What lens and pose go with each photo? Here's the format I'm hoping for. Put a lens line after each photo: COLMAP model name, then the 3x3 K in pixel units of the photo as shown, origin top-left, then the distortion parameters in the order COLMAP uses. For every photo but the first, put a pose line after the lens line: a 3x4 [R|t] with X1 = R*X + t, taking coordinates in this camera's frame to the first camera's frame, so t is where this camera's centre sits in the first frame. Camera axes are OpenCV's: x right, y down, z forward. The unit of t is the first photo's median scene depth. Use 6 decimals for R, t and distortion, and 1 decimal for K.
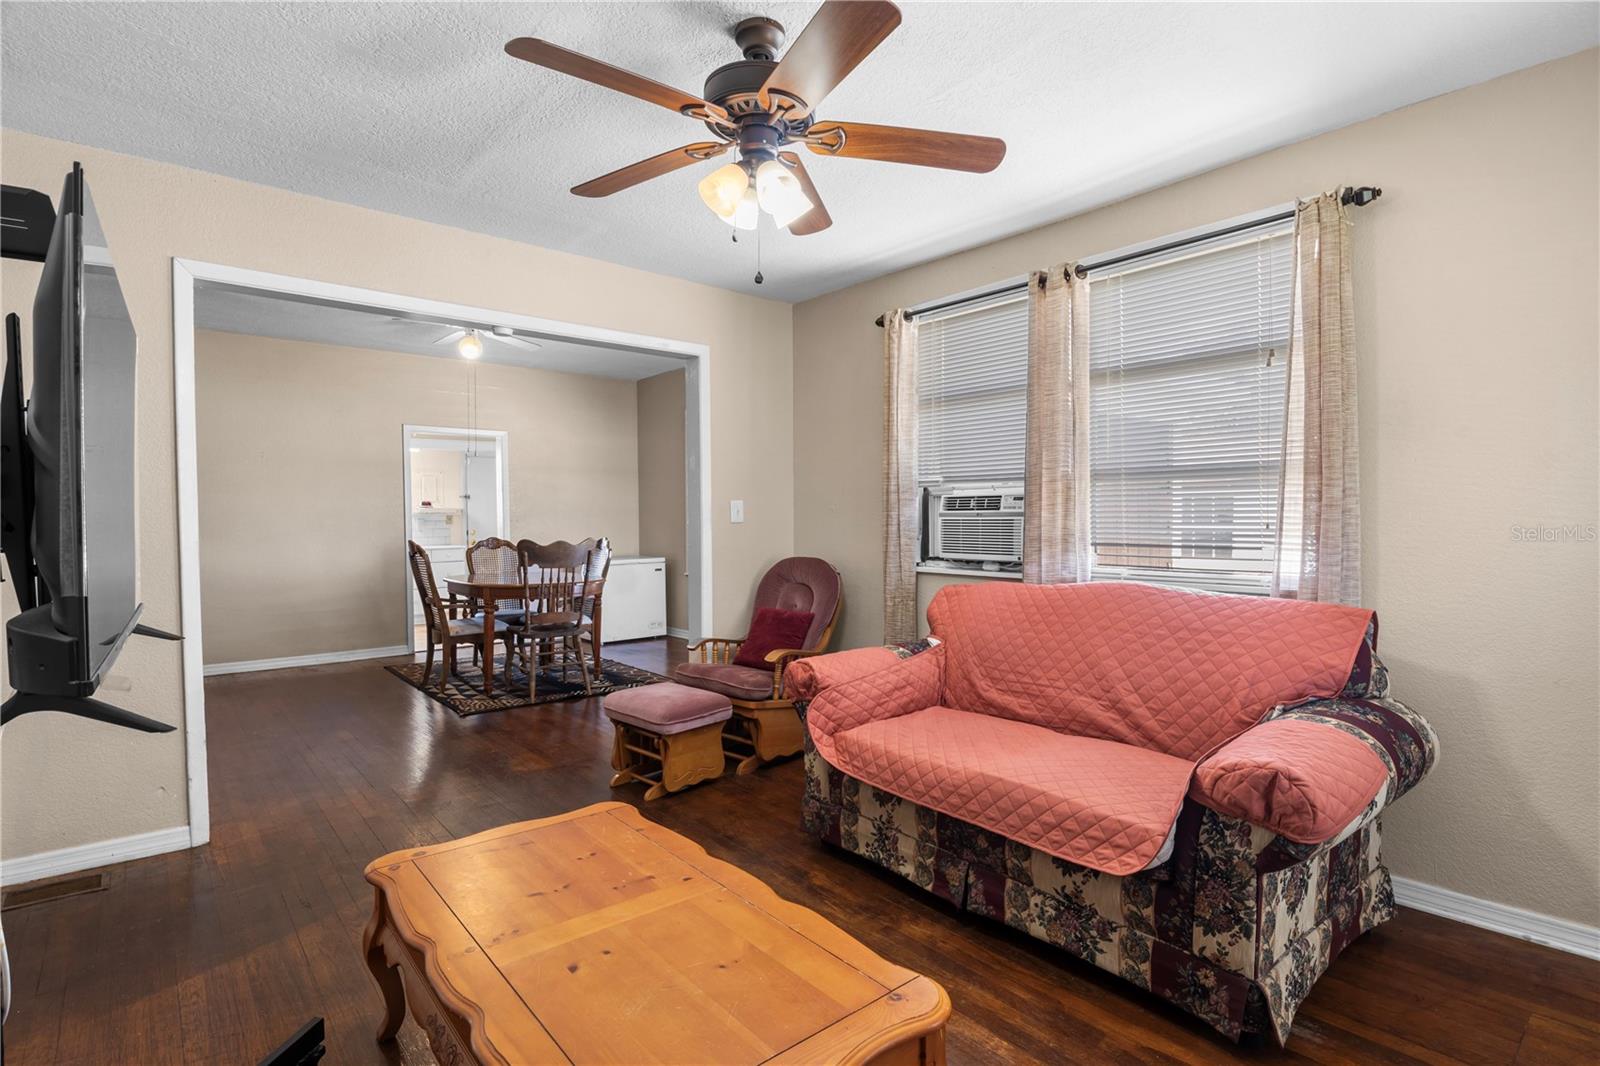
lens RADIAL K [[792.6, 0, 817.6], [0, 792.6, 529.2], [0, 0, 1]] dist [-0.017416, -0.001714]
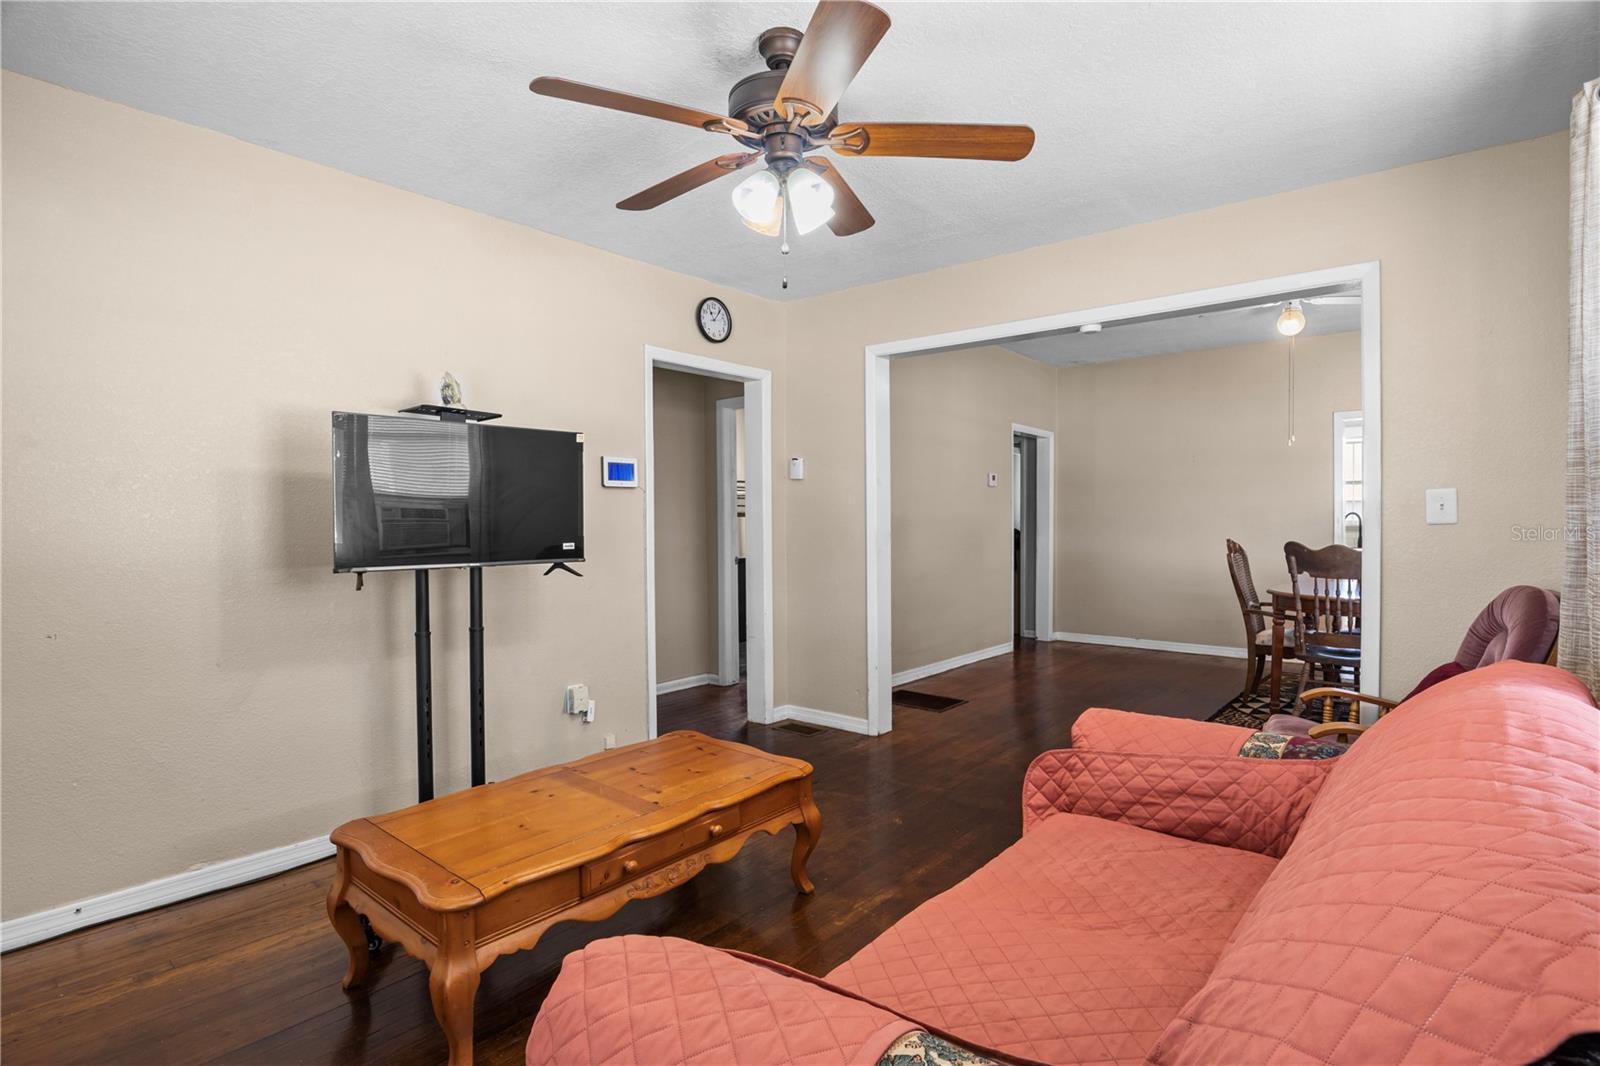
lens RADIAL K [[792.6, 0, 802.2], [0, 792.6, 524.5], [0, 0, 1]] dist [-0.017416, -0.001714]
pose [[0.151632, 0.008287, -0.988402, 0.528389], [-0.011006, 0.999917, 0.006695, -0.007436], [0.988376, 0.009863, 0.151710, 0.486484]]
